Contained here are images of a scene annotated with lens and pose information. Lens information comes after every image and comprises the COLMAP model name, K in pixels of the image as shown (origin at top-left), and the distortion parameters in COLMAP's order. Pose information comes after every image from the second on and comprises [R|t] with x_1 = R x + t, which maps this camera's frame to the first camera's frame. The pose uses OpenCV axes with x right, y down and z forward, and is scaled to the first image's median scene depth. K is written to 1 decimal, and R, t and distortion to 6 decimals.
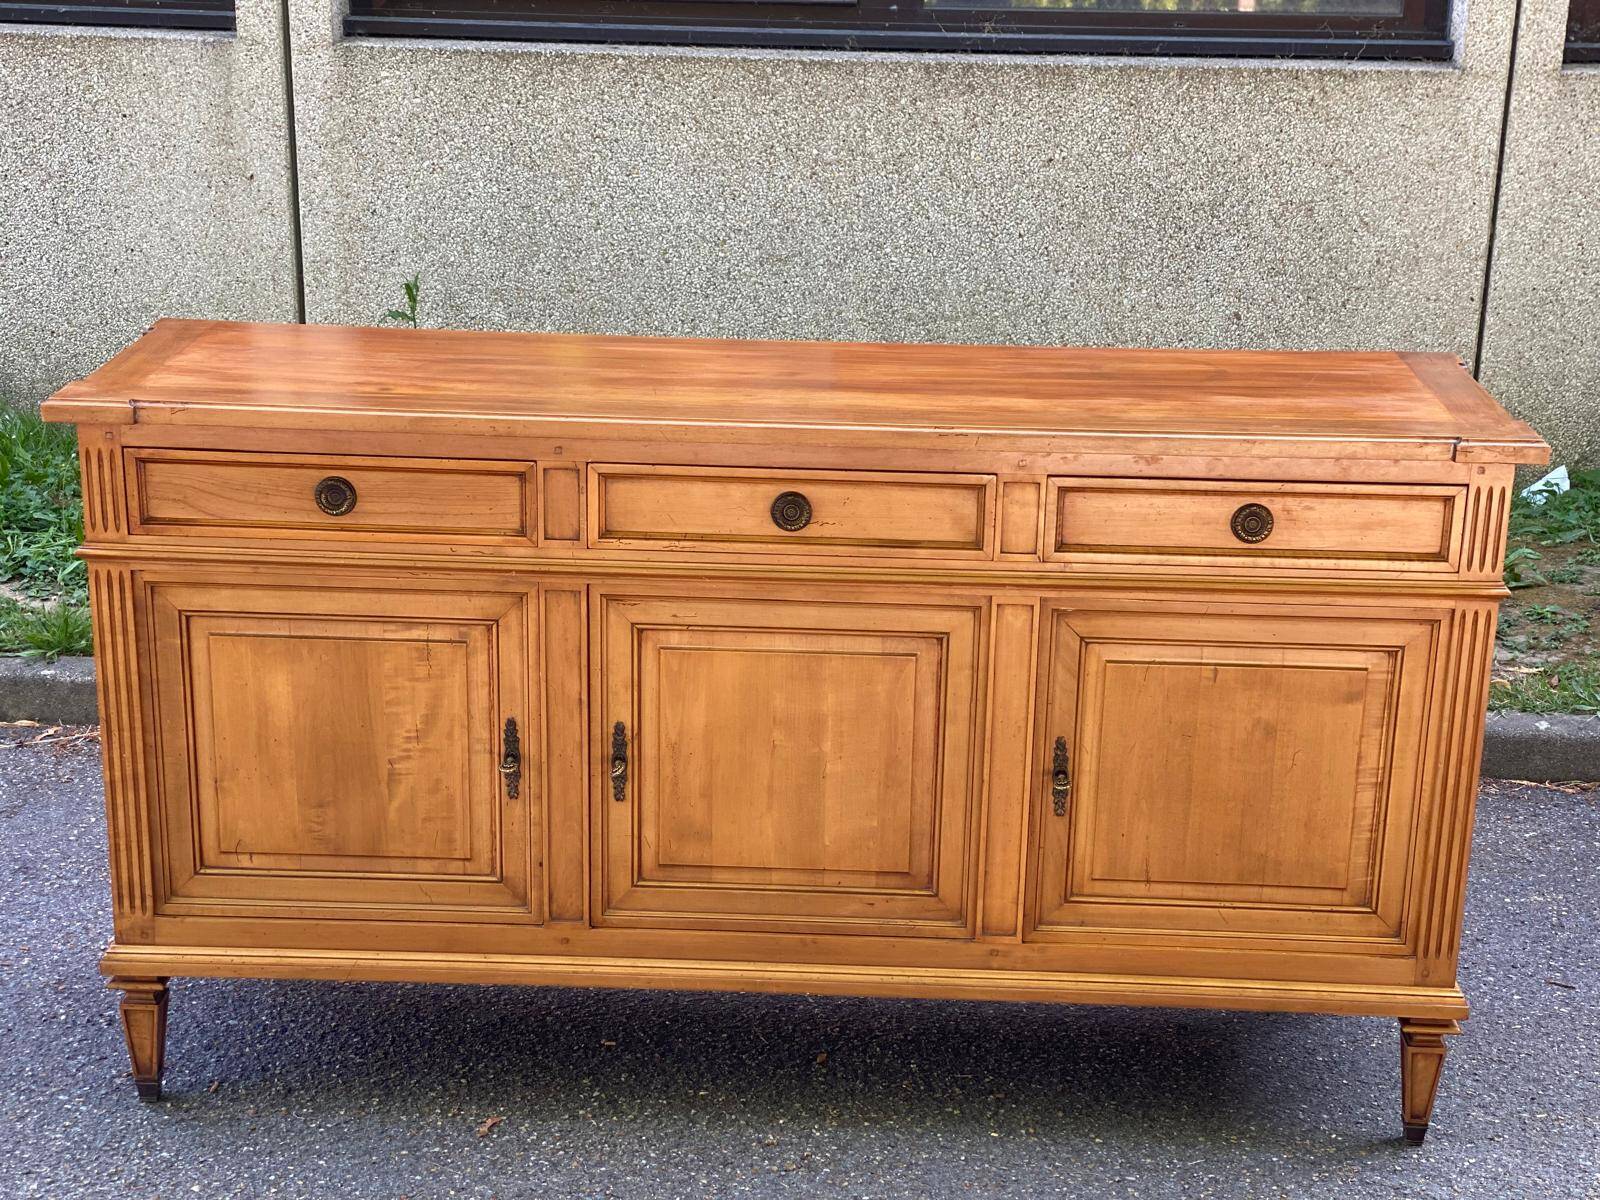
lens RADIAL K [[2390.7, 0, 800.2], [0, 2390.7, 598.0], [0, 0, 1]] dist [0.114875, 0.000000]
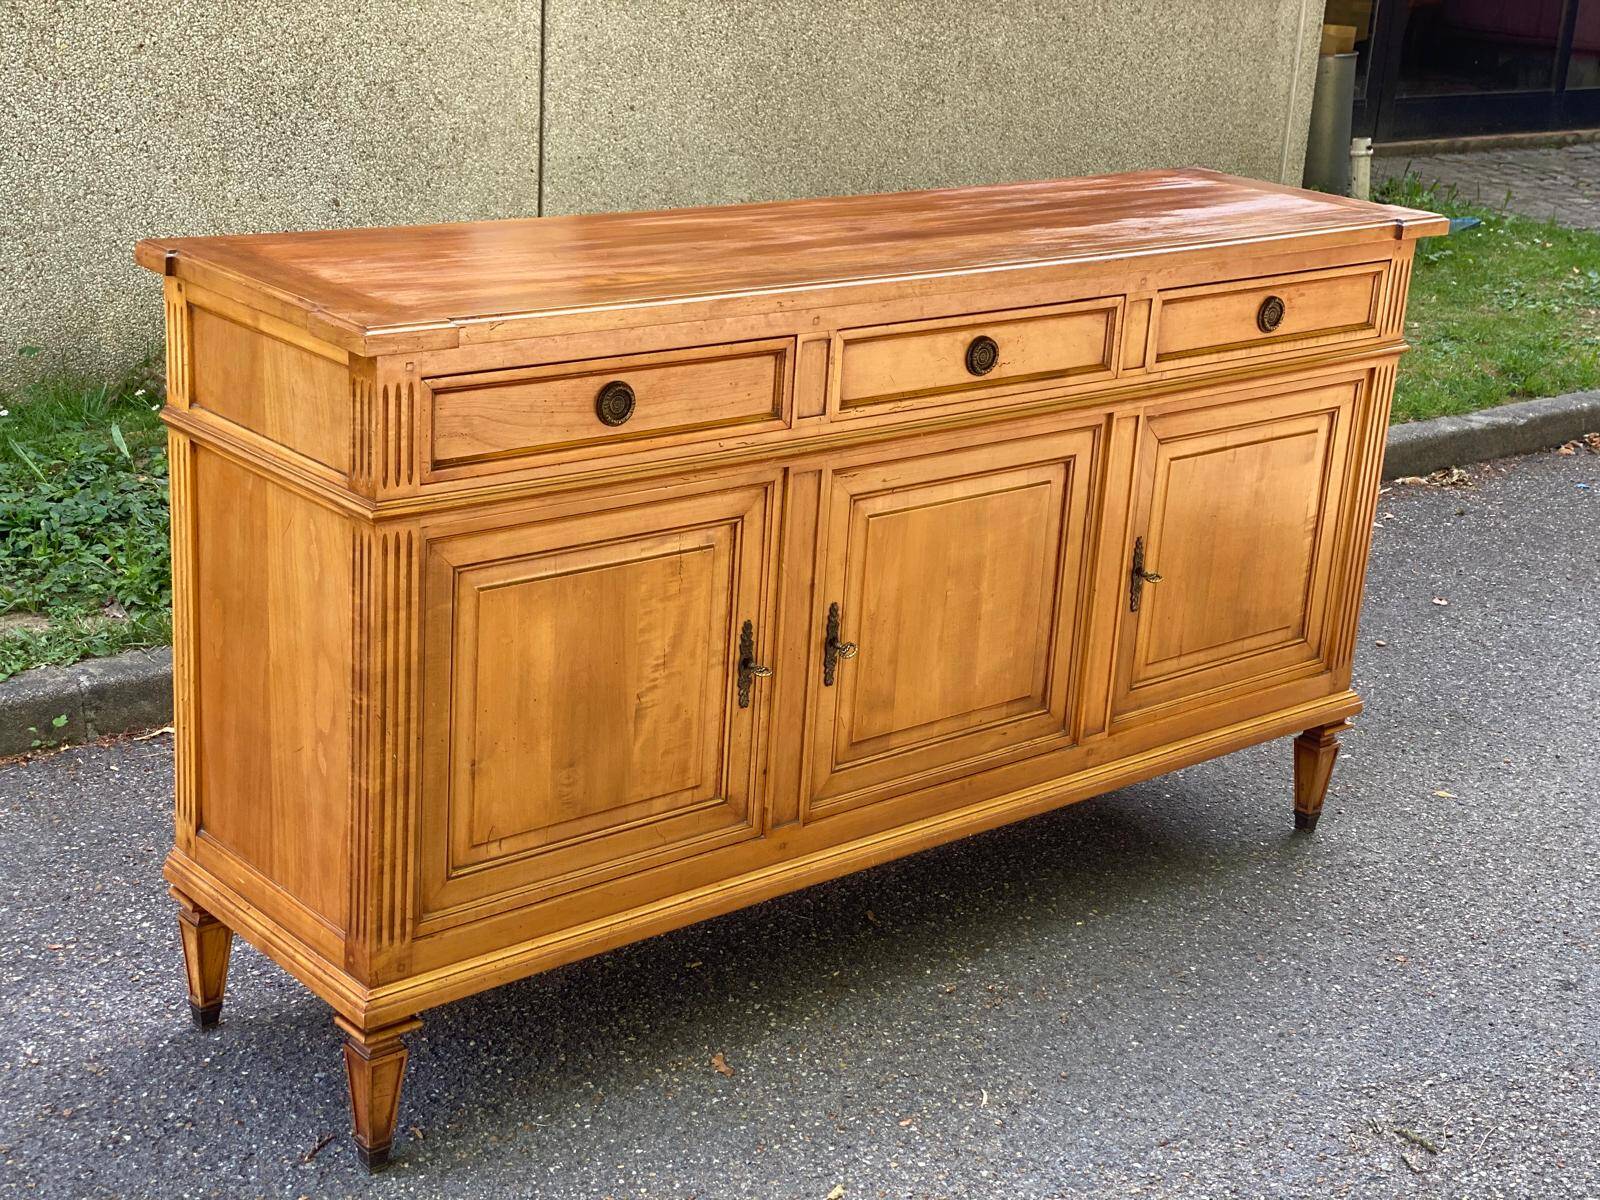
lens RADIAL K [[2390.7, 0, 813.8], [0, 2390.7, 603.1], [0, 0, 1]] dist [0.114875, 0.000000]
pose [[0.730605, -0.190948, 0.655557, -0.699455], [0.167397, 0.980891, 0.099150, -0.043674], [-0.661962, 0.037299, 0.748608, 0.282417]]
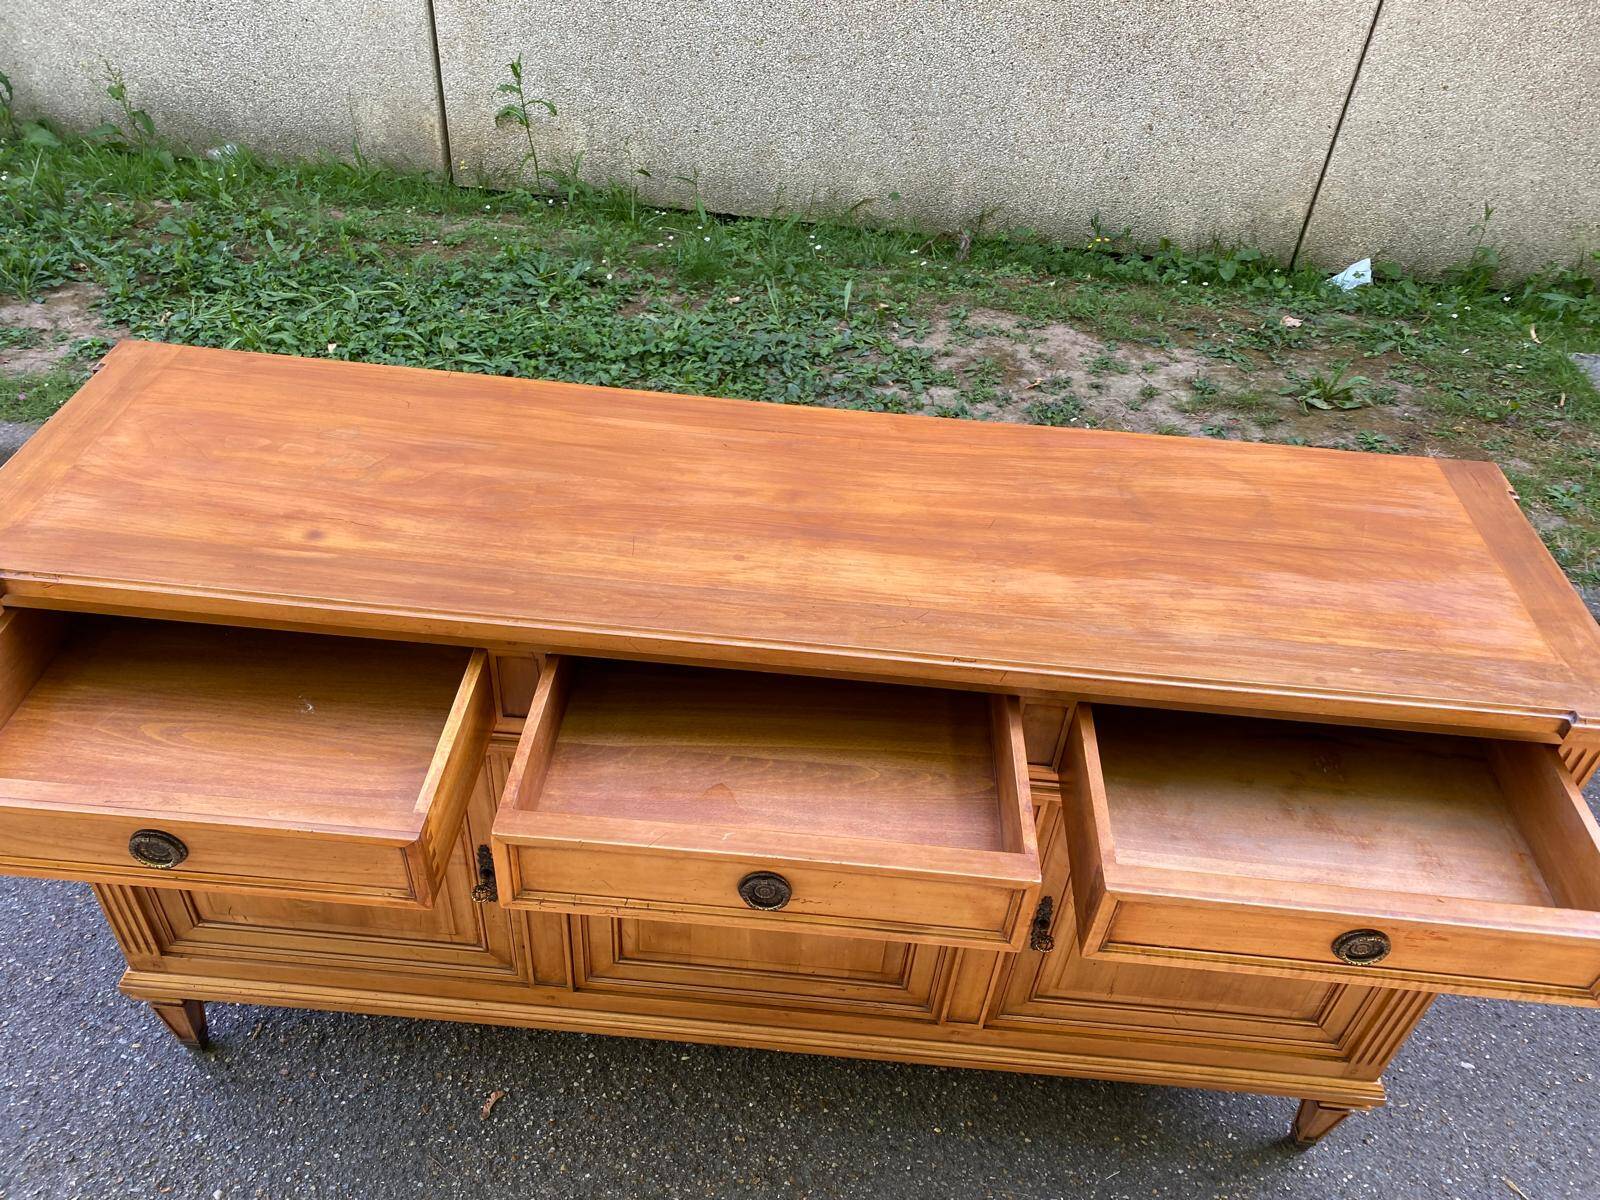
lens RADIAL K [[1223.4, 0, 805.9], [0, 1223.4, 580.8], [0, 0, 1]] dist [0.024340, -0.024773]
pose [[0.998500, 0.053147, 0.013135, -0.002900], [-0.054335, 0.932690, 0.356562, -0.229896], [0.006699, -0.356741, 0.934179, 0.566947]]
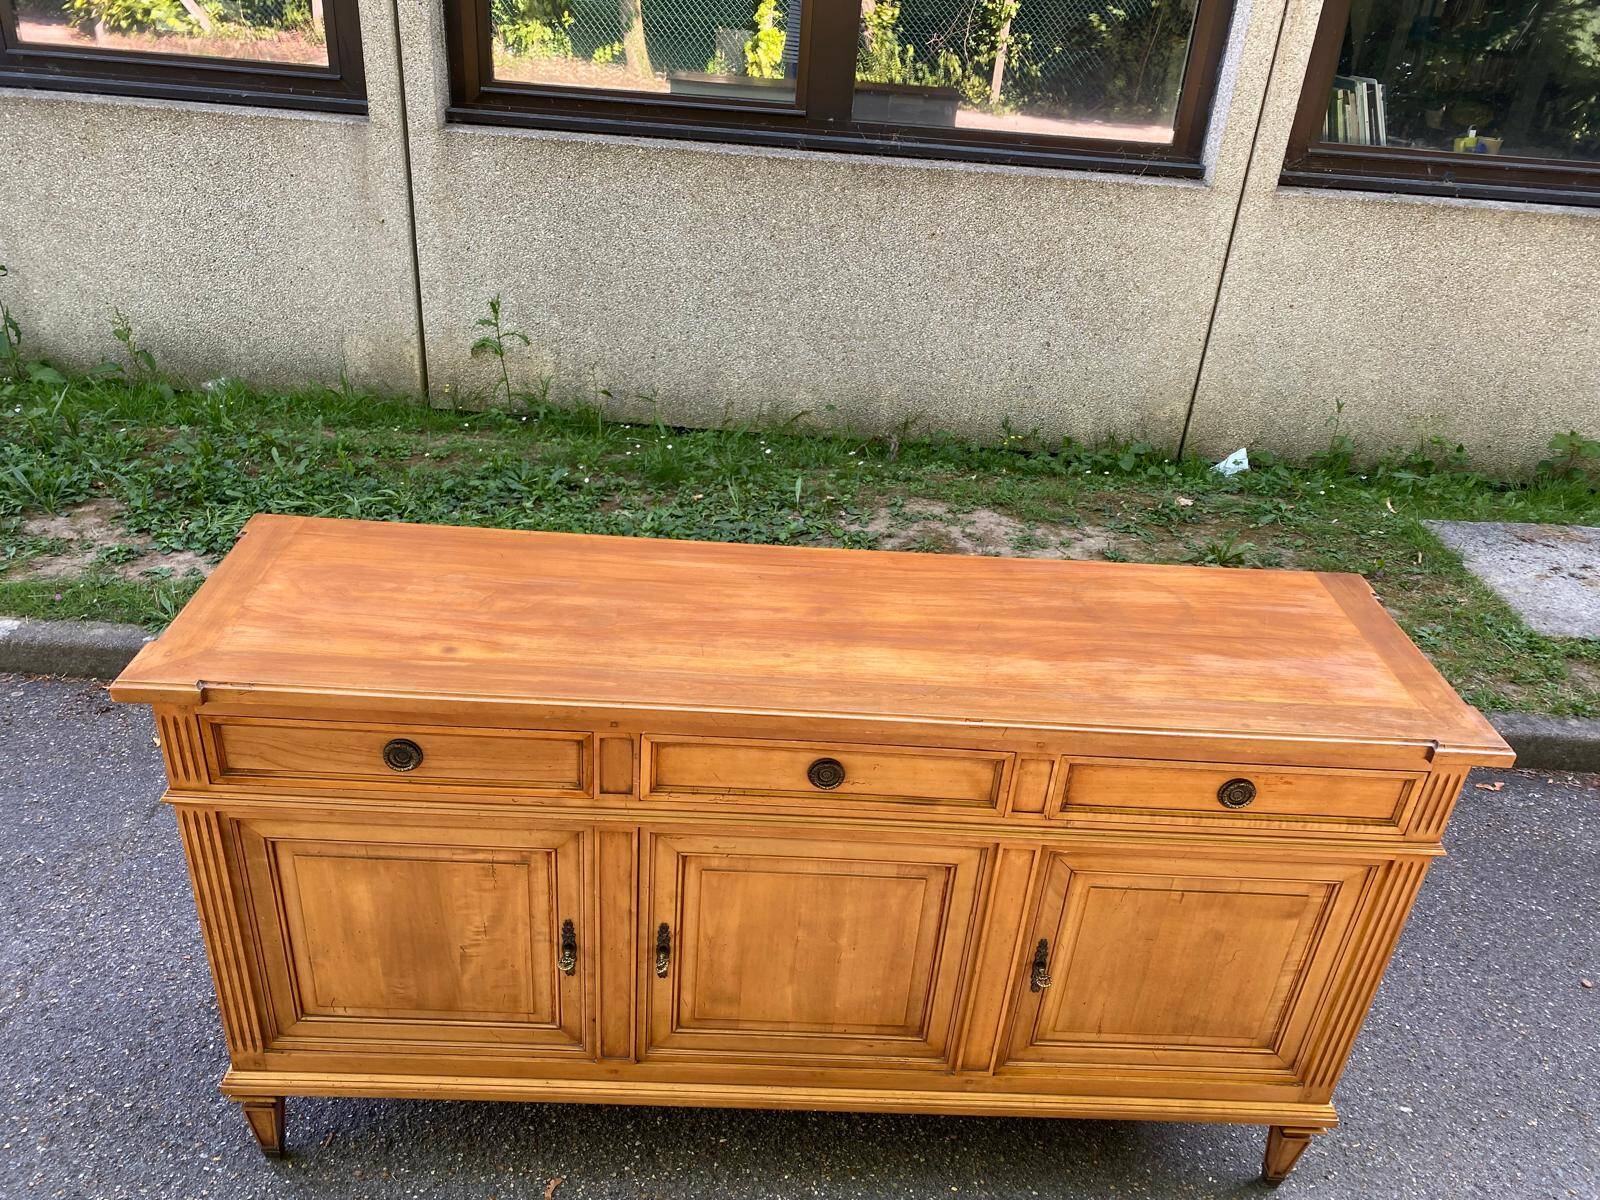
lens RADIAL K [[1223.4, 0, 798.6], [0, 1223.4, 588.1], [0, 0, 1]] dist [0.024340, -0.024773]
pose [[0.997230, 0.019076, 0.071888, -0.055752], [-0.032502, 0.981147, 0.190512, -0.215873], [-0.066899, -0.192321, 0.979049, 0.444810]]
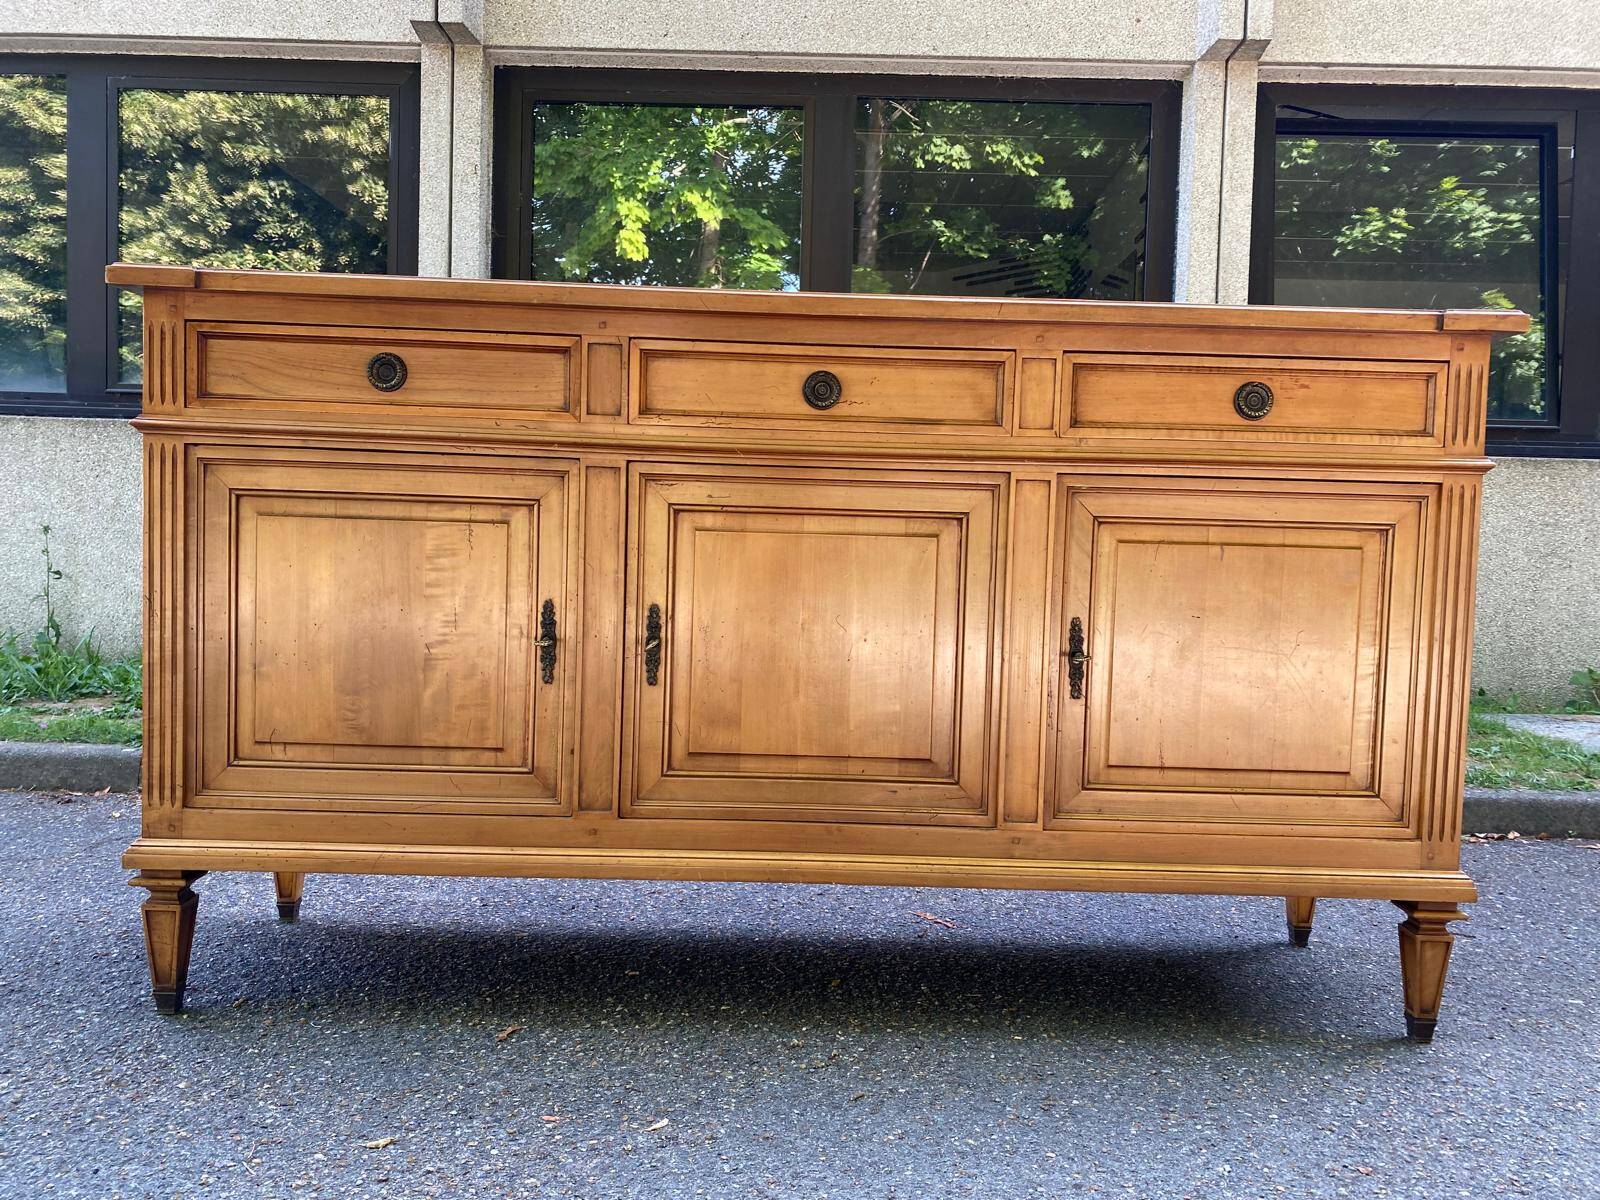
lens RADIAL K [[1223.4, 0, 803.7], [0, 1223.4, 606.7], [0, 0, 1]] dist [0.024340, -0.024773]
pose [[0.998721, 0.007680, 0.049972, -0.036467], [0.005769, 0.964627, -0.263554, 0.189818], [-0.050228, 0.263505, 0.963349, 0.479351]]
